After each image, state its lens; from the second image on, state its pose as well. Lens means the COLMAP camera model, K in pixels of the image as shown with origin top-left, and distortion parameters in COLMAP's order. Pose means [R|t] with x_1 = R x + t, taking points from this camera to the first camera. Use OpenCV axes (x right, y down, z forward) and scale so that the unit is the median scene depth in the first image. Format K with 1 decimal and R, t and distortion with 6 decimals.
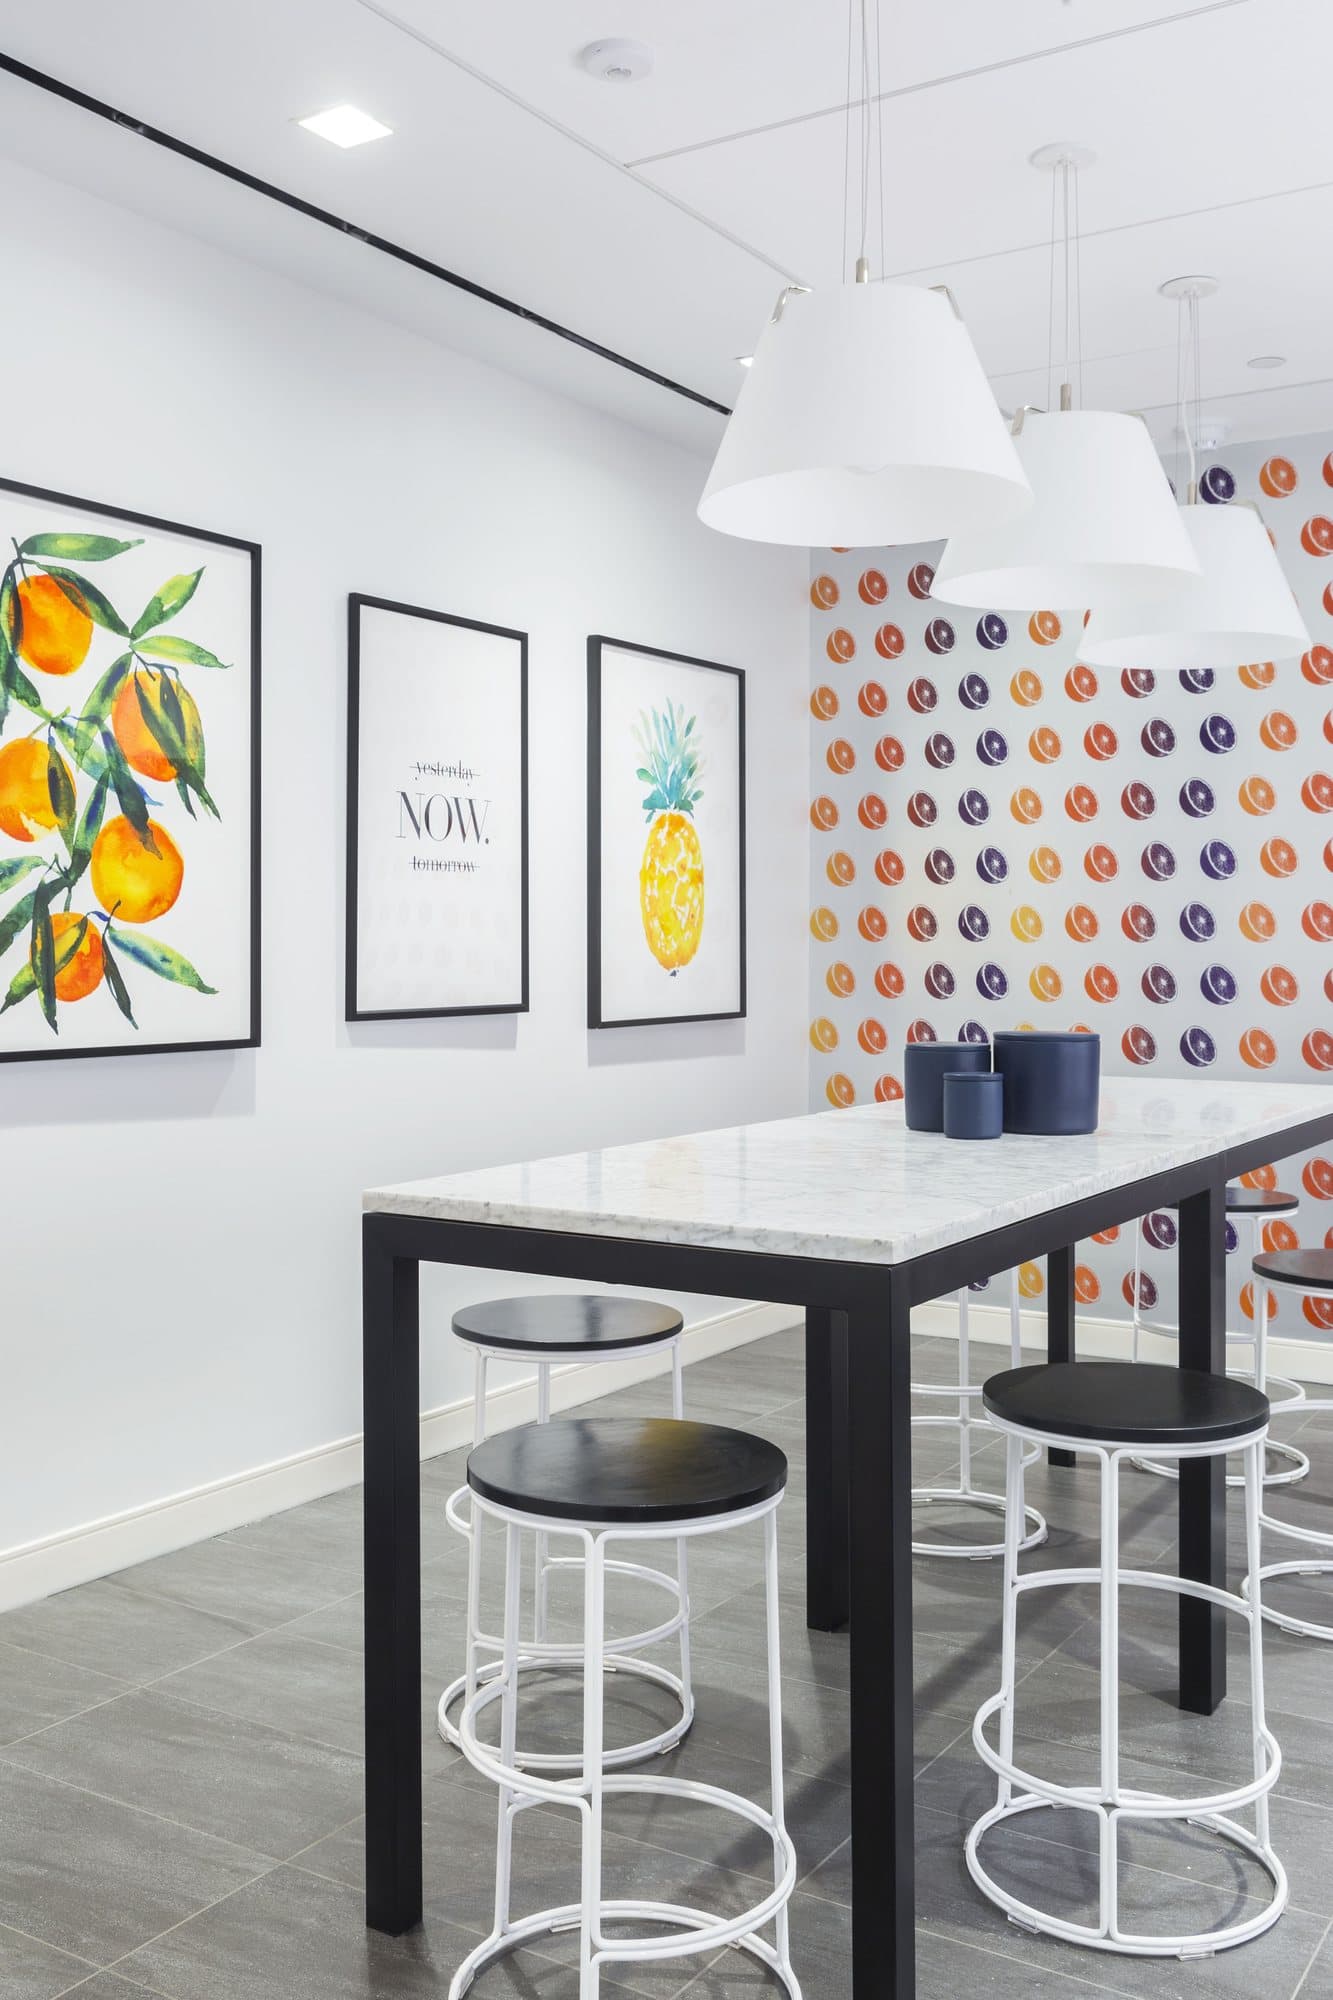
lens RADIAL K [[1876.1, 0, 657.2], [0, 1876.1, 982.4], [0, 0, 1]] dist [-0.024788, 0.000000]
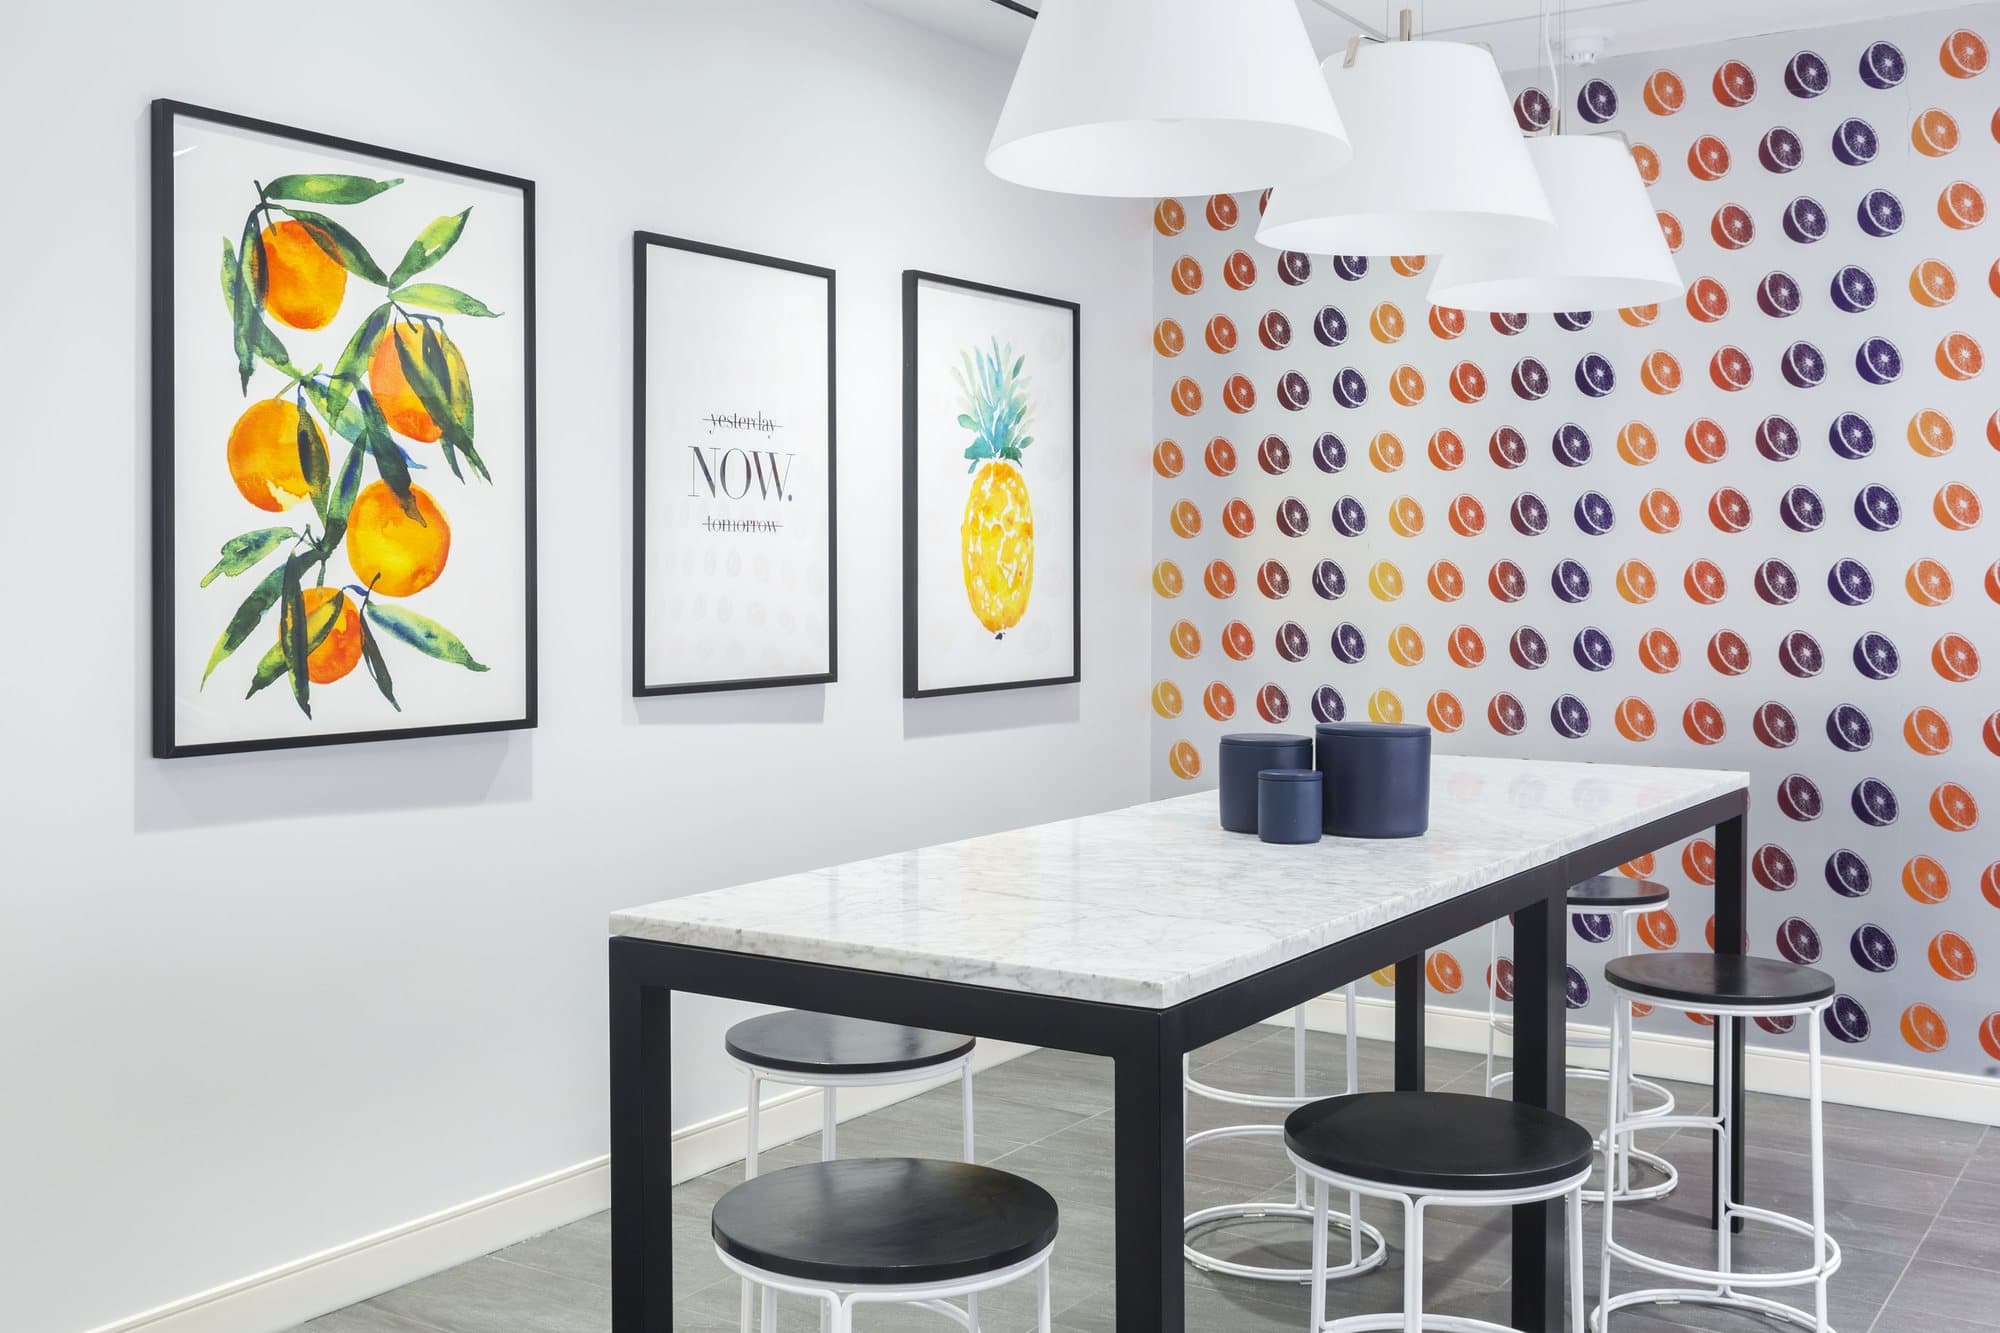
lens RADIAL K [[2036.3, 0, 1003.4], [0, 2036.3, 662.9], [0, 0, 1]] dist [-0.008864, 0.000000]
pose [[0.999929, 0.001661, -0.011801, 0.026295], [-0.001352, 0.999657, 0.026138, -0.020833], [0.011840, -0.026121, 0.999589, -0.000795]]
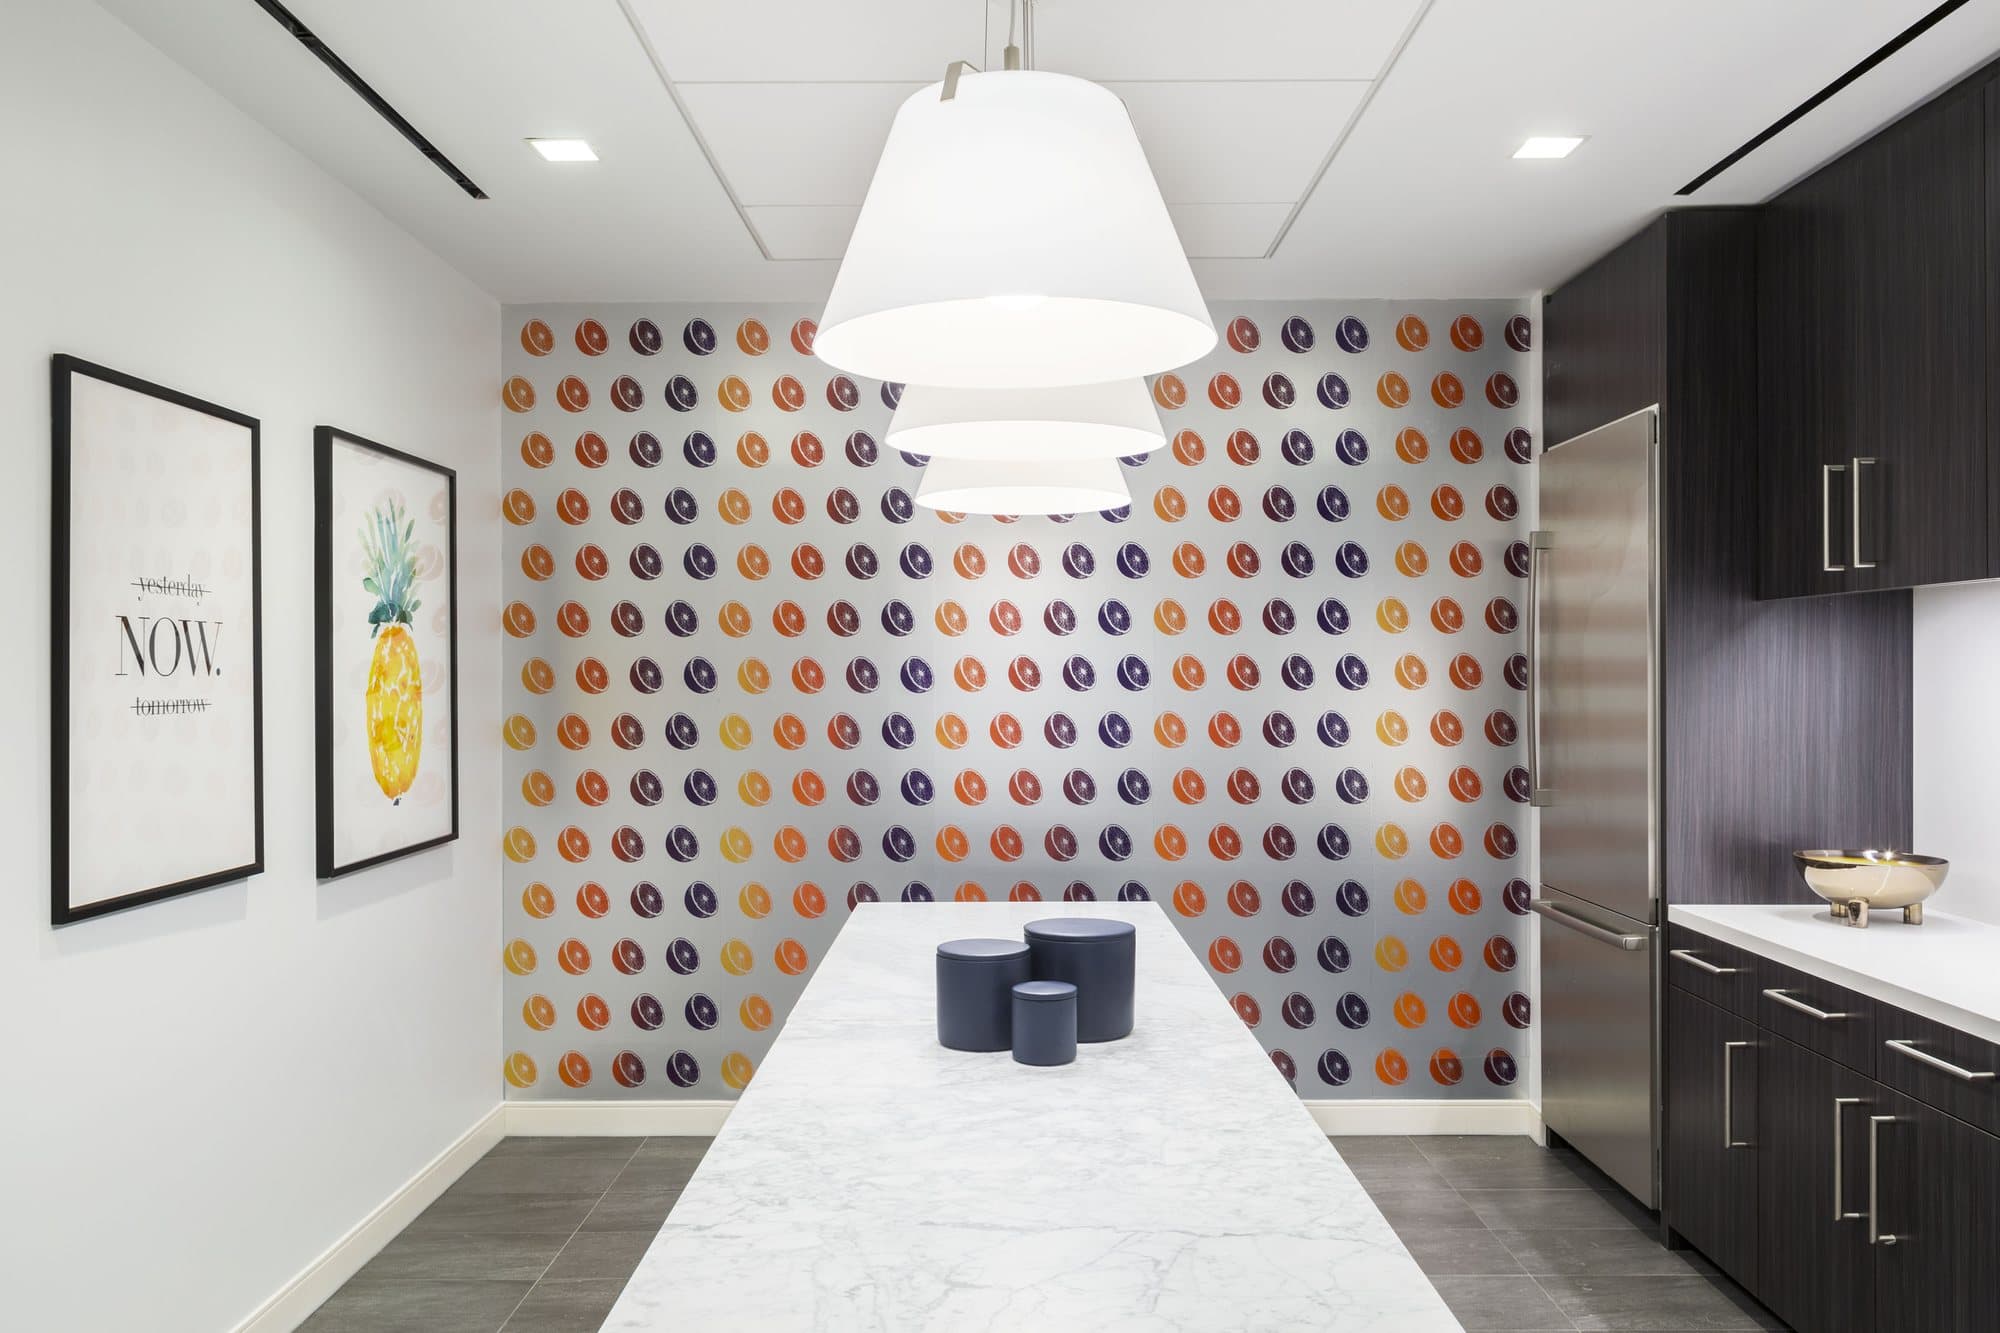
lens RADIAL K [[1482.1, 0, 989.1], [0, 1482.1, 688.2], [0, 0, 1]] dist [0.001812, -0.006503]
pose [[0.844877, -0.008213, 0.534898, -0.153994], [0.012735, 0.999908, -0.004761, -0.061447], [-0.534810, 0.010834, 0.844903, 0.277285]]
